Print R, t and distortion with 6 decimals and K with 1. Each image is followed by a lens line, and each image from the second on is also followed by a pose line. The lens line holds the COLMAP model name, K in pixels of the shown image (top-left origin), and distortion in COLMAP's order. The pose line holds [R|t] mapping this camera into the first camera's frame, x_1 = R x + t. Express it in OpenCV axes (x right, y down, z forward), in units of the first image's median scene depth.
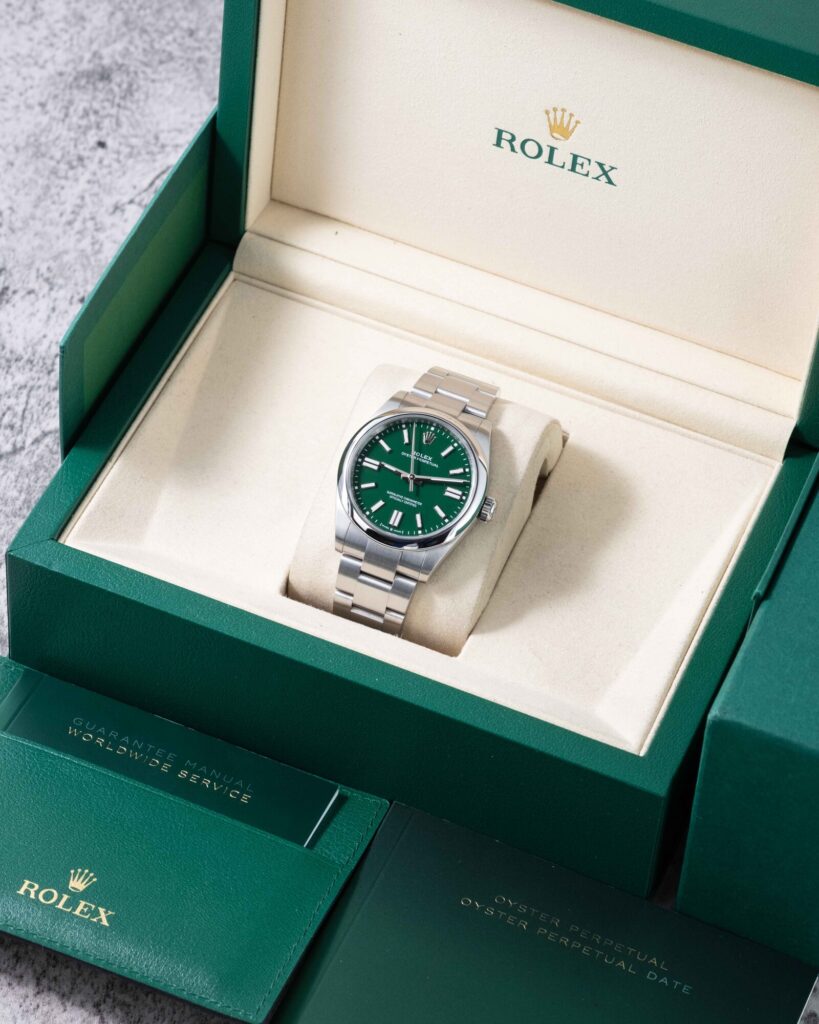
lens RADIAL K [[3811.1, 0, 409.5], [0, 3811.1, 512.0], [0, 0, 1]] dist [0.331192, 2.227165]
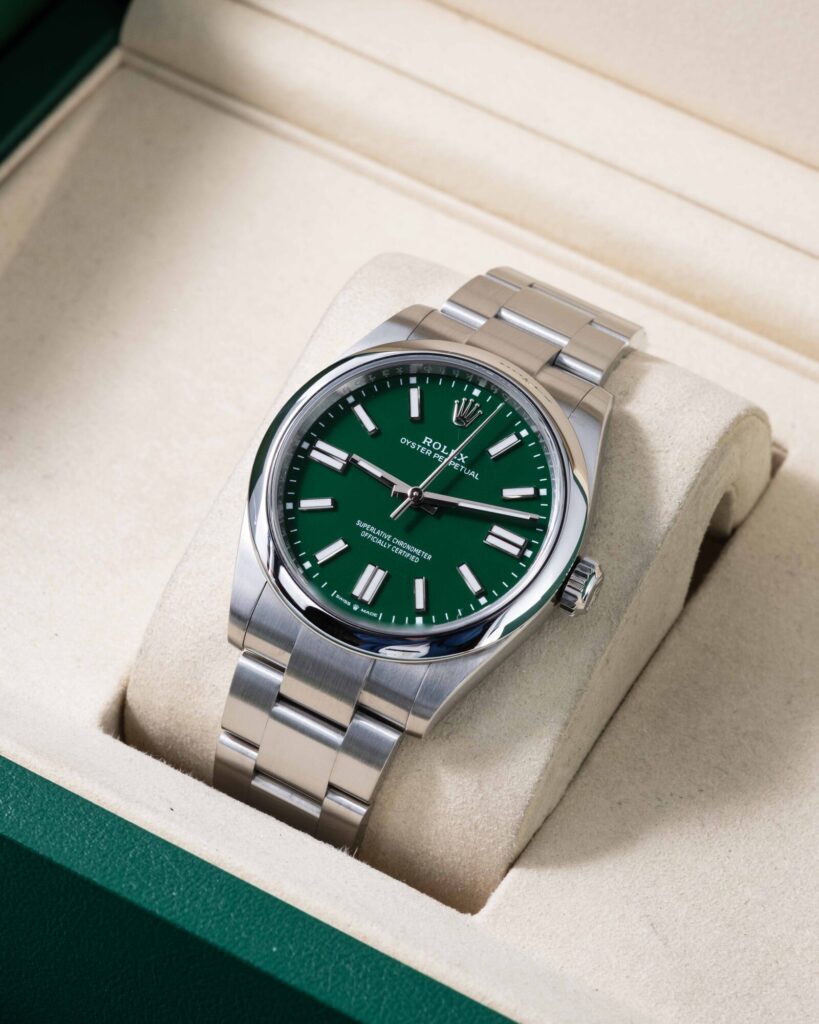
lens RADIAL K [[3811.1, 0, 409.5], [0, 3811.1, 512.0], [0, 0, 1]] dist [0.331192, 2.227165]
pose [[0.991899, 0.104369, -0.072407, 0.031849], [-0.107637, 0.993269, -0.042797, 0.011722], [0.067453, 0.050244, 0.996457, 0.558180]]
